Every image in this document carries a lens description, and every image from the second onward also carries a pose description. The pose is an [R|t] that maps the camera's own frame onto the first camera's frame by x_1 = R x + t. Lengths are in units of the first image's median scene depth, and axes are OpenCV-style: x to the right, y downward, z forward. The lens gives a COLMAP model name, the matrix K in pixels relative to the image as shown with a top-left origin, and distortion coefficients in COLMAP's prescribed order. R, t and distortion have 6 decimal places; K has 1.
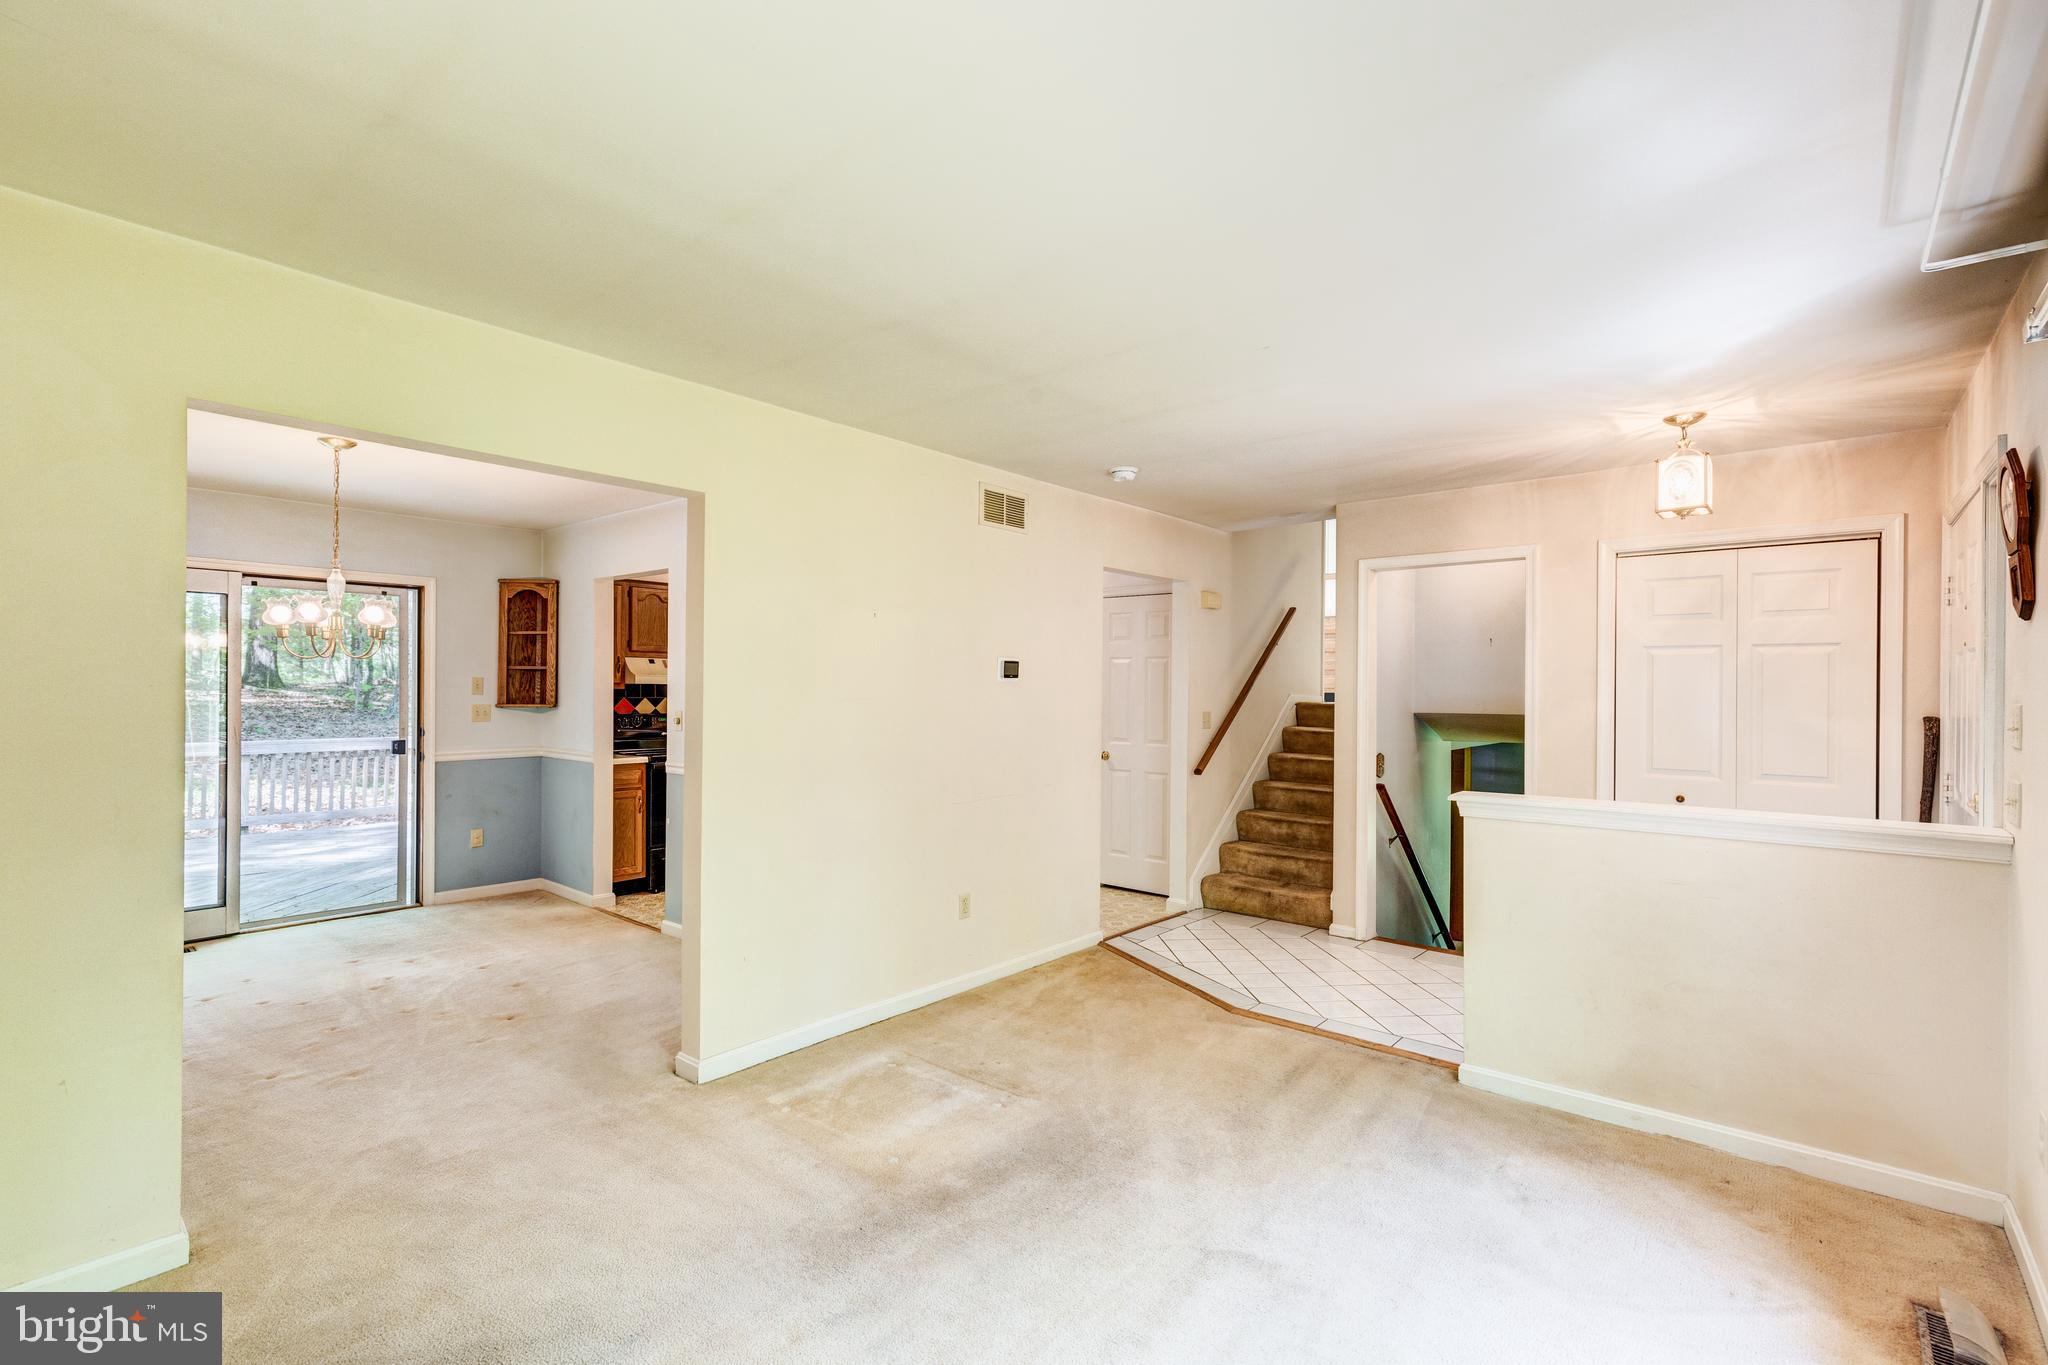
lens RADIAL K [[927.2, 0, 1023.5], [0, 927.2, 686.0], [0, 0, 1]] dist [0.014852, -0.002953]
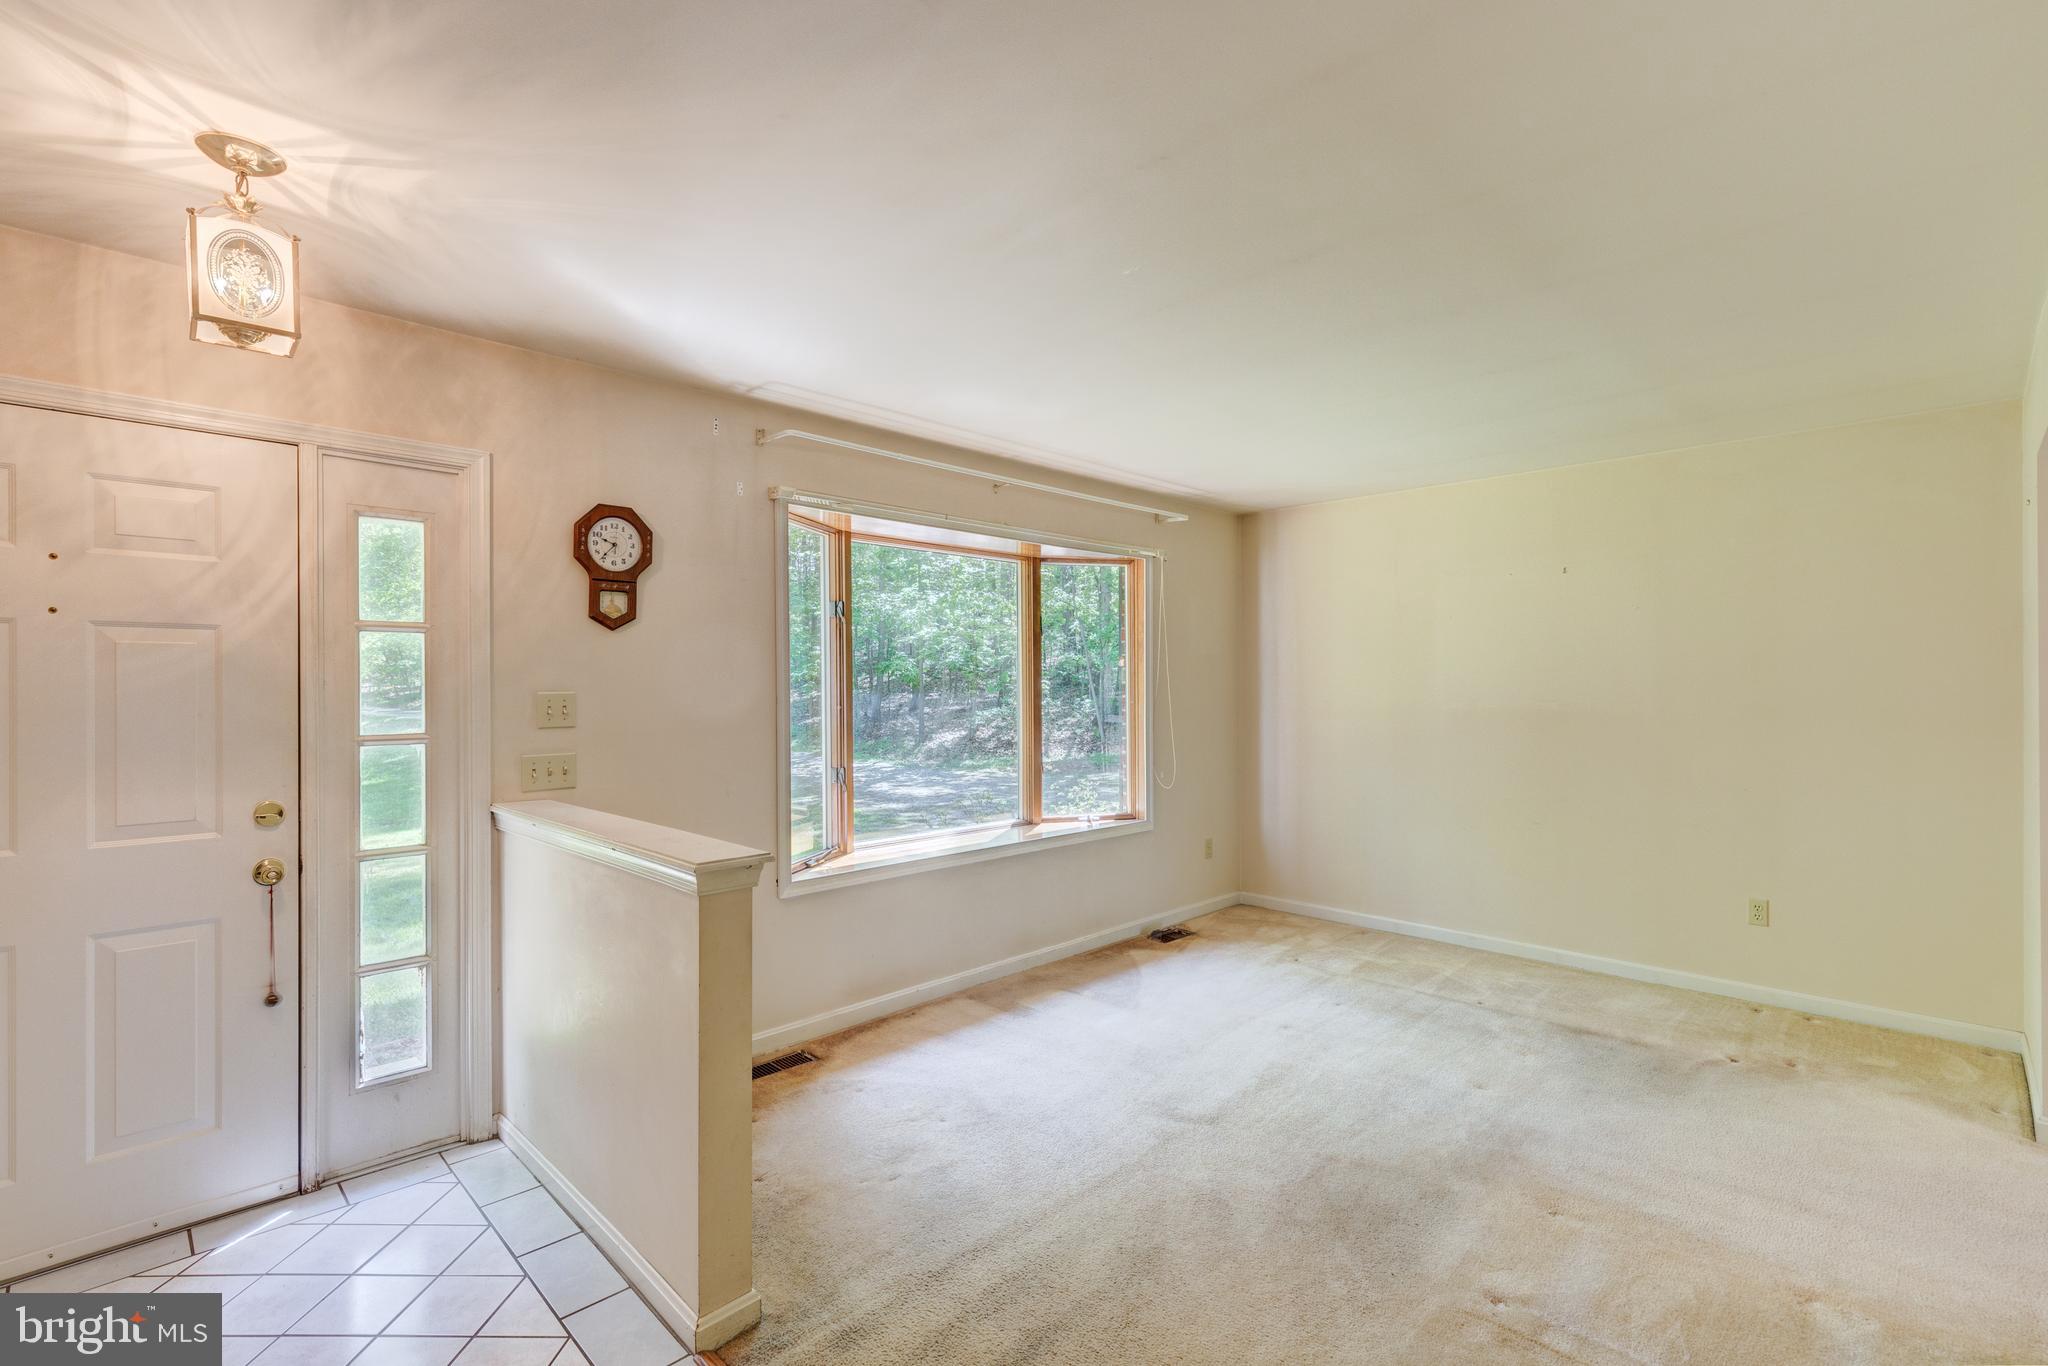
lens RADIAL K [[927.2, 0, 1016.5], [0, 927.2, 692.7], [0, 0, 1]] dist [0.014852, -0.002953]
pose [[-0.996450, -0.002954, 0.084134, 0.147756], [-0.002524, 0.999983, 0.005216, 0.005635], [-0.084148, 0.004985, -0.996441, 0.941880]]
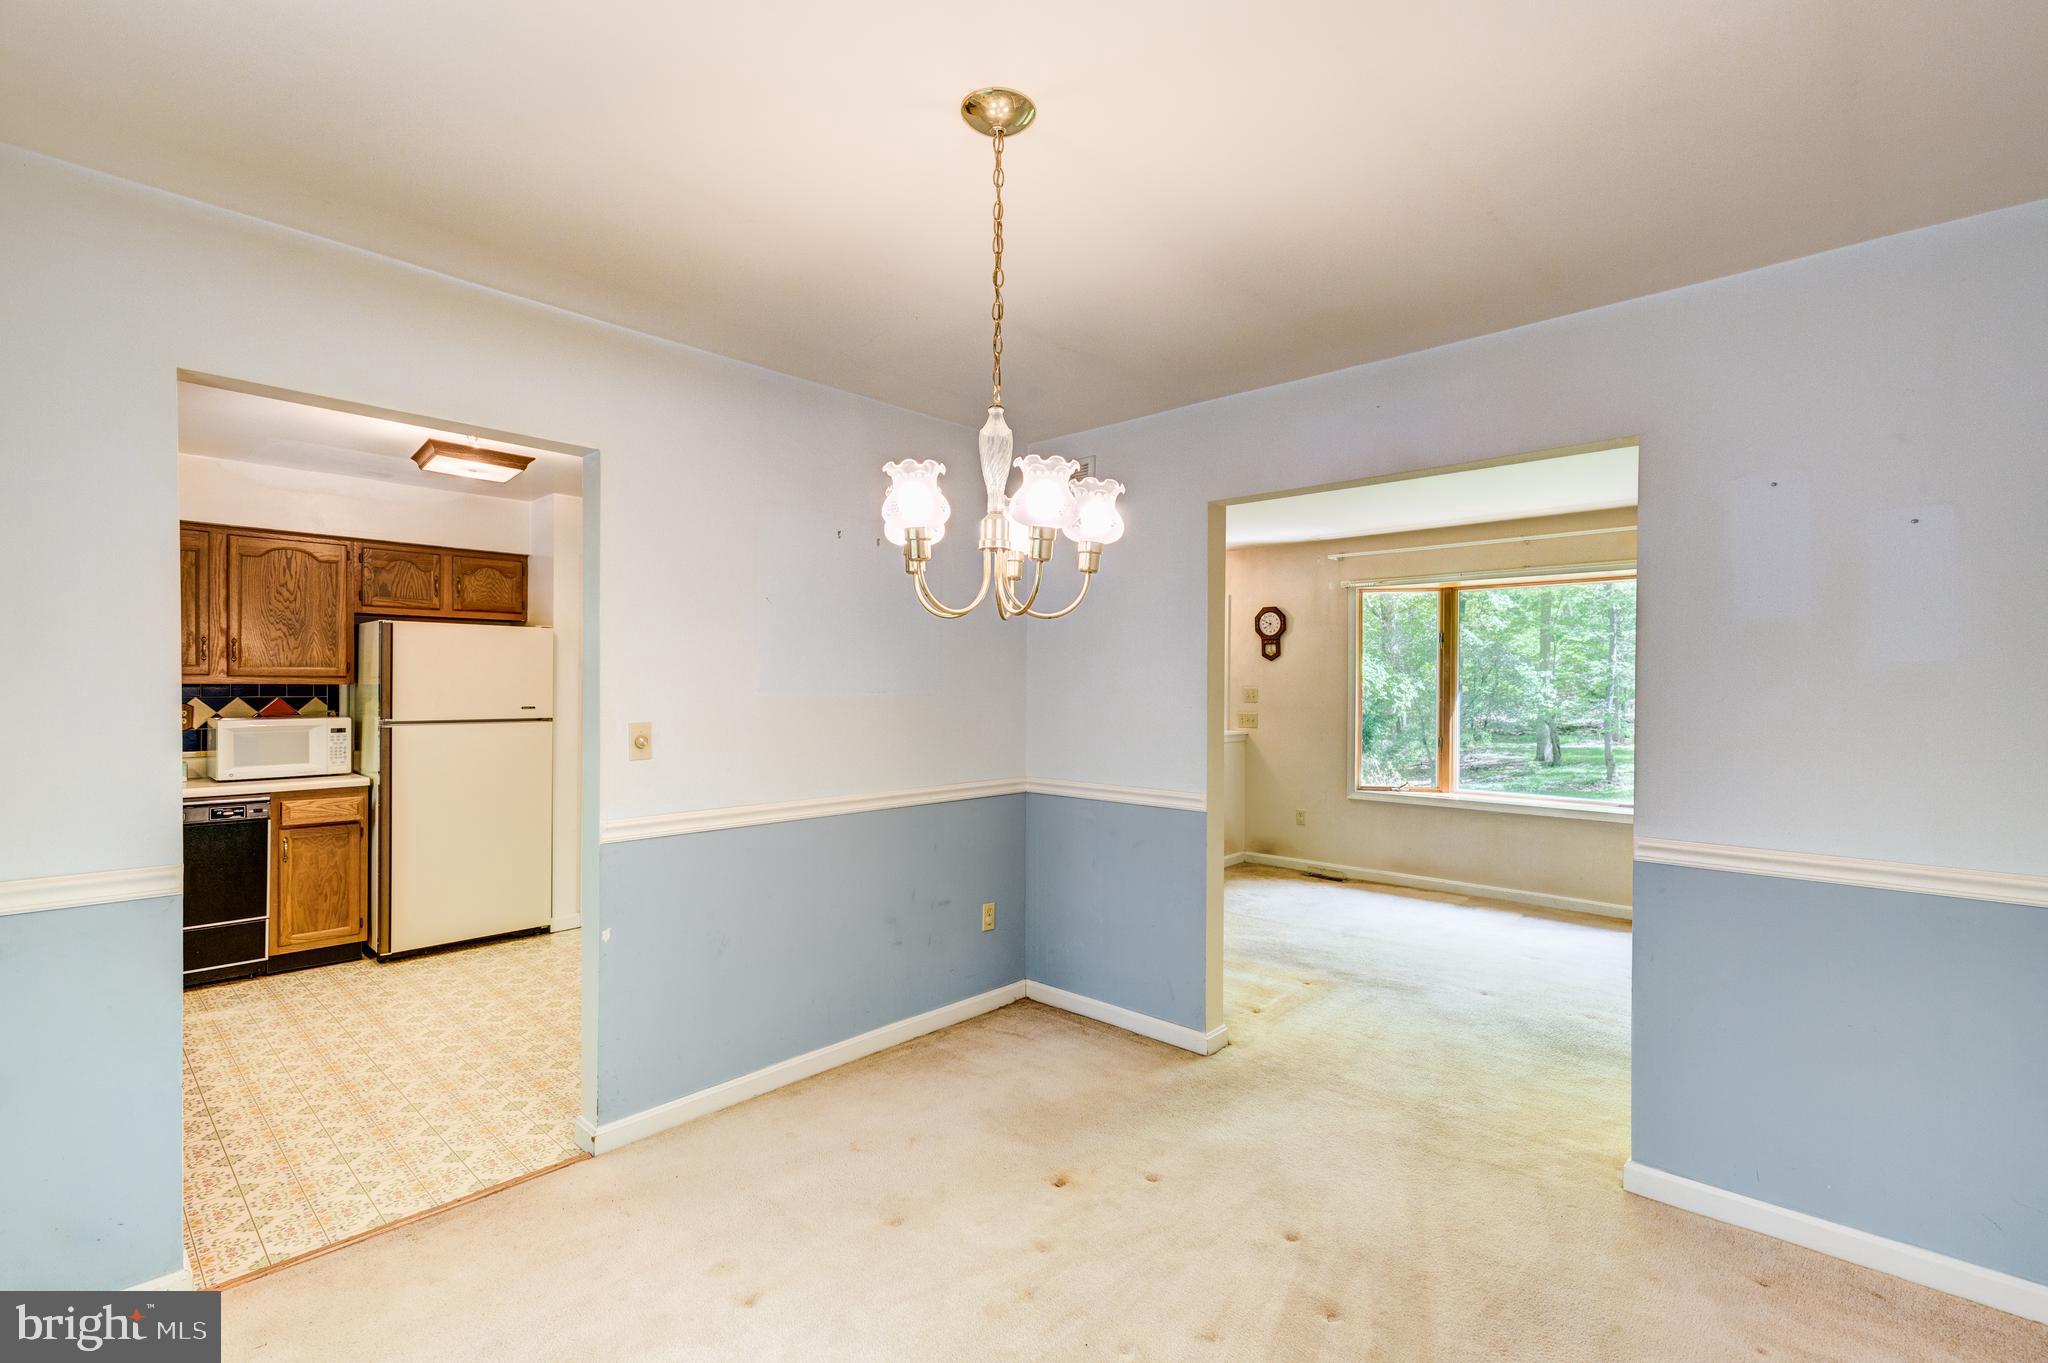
lens RADIAL K [[927.2, 0, 1033.3], [0, 927.2, 684.9], [0, 0, 1]] dist [0.014852, -0.002953]
pose [[0.028717, -0.006753, 0.999565, -0.843308], [-0.008361, 0.999941, 0.006996, -0.001449], [-0.999553, -0.008558, 0.028659, 0.697730]]
